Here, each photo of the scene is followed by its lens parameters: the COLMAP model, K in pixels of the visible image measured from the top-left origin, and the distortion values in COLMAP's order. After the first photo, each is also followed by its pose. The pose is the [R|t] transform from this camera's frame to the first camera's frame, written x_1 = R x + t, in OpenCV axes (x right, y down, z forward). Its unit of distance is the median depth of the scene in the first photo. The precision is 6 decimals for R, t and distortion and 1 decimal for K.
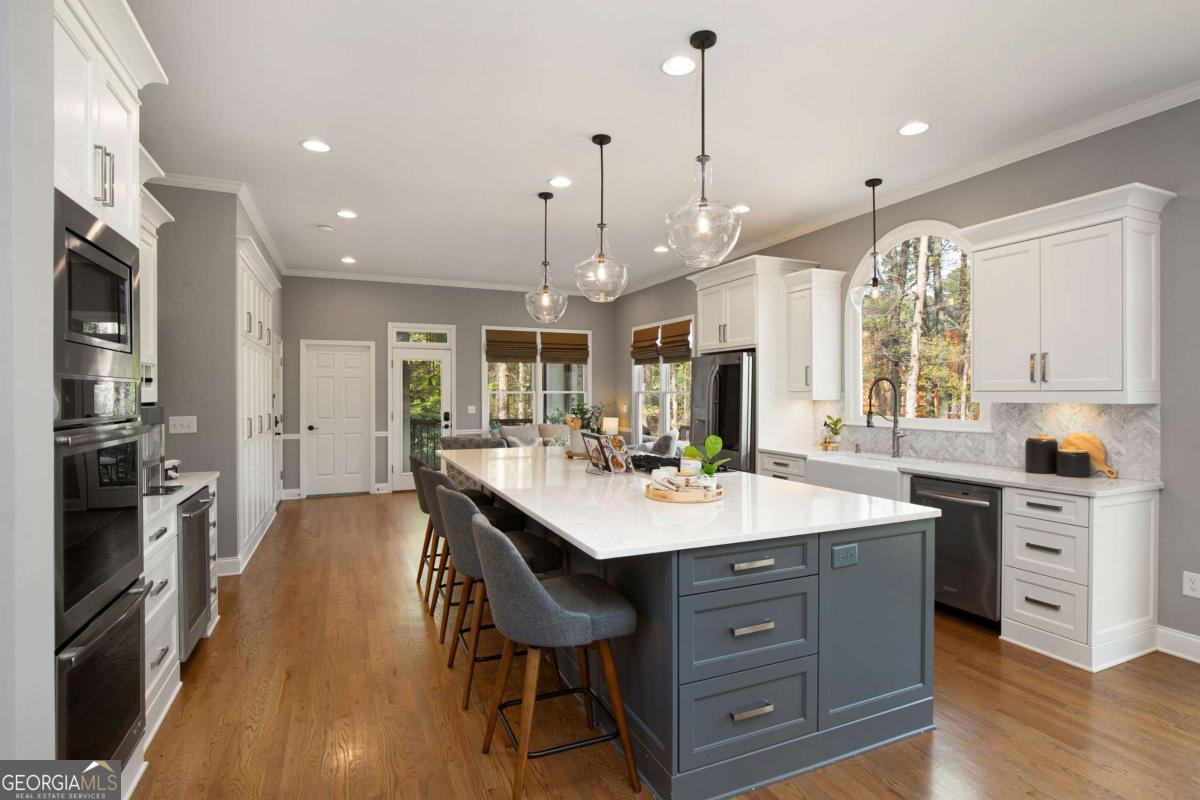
lens RADIAL K [[605.4, 0, 605.3], [0, 605.4, 398.5], [0, 0, 1]] dist [-0.001806, -0.000061]
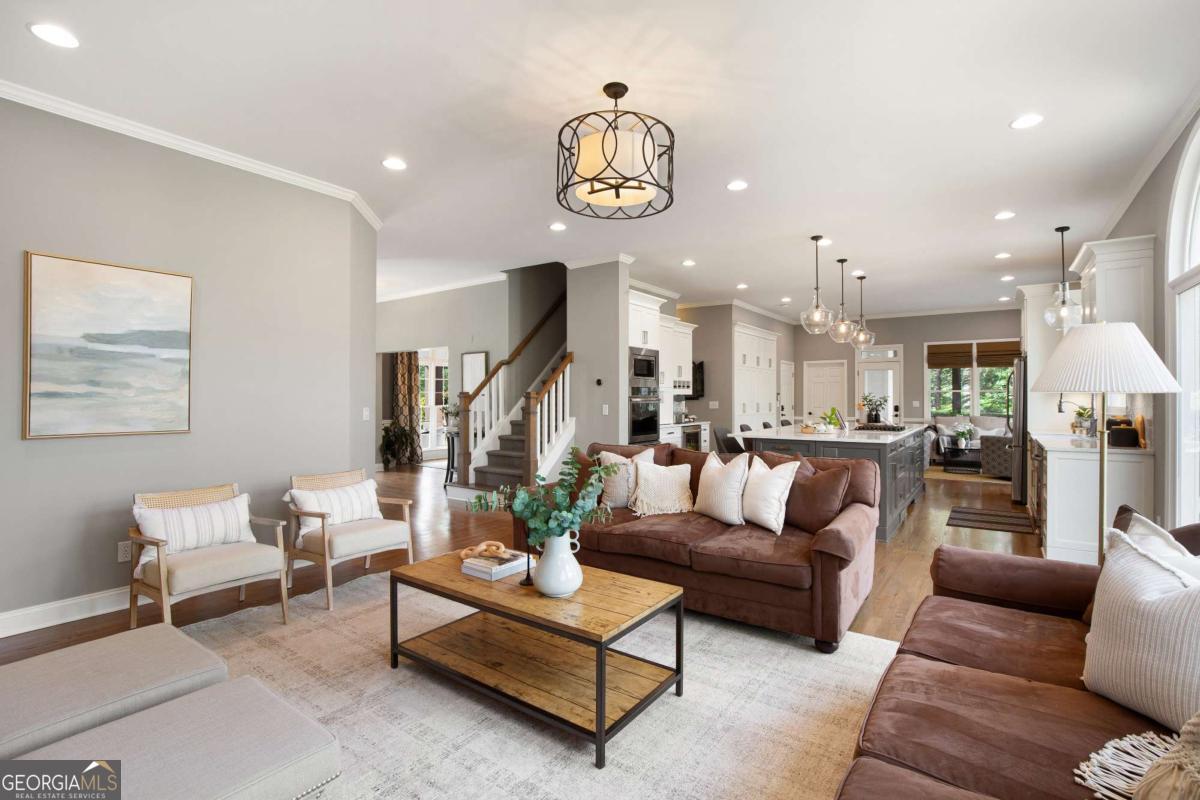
lens RADIAL K [[550.4, 0, 604.2], [0, 550.4, 405.0], [0, 0, 1]] dist [-0.001521, -0.000391]
pose [[0.503955, 0.009736, -0.863675, 0.818898], [-0.005896, 0.999952, 0.007832, 0.024427], [0.863710, 0.001145, 0.503989, -0.406400]]
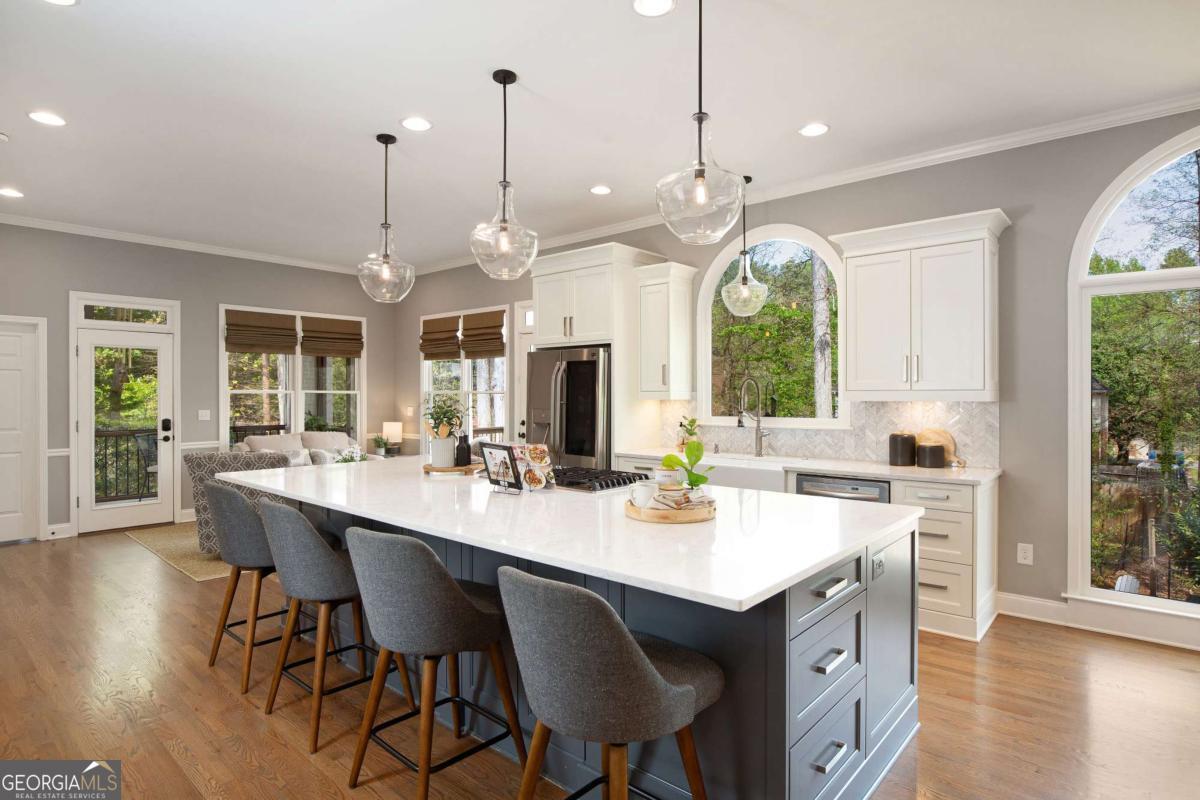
lens RADIAL K [[640.3, 0, 600.0], [0, 640.3, 400.0], [0, 0, 1]] dist [-0.007408, 0.000235]
pose [[0.906503, -0.005051, 0.422169, -0.177634], [0.004363, 0.999987, 0.002595, -0.000264], [-0.422177, -0.000510, 0.906513, 0.124769]]
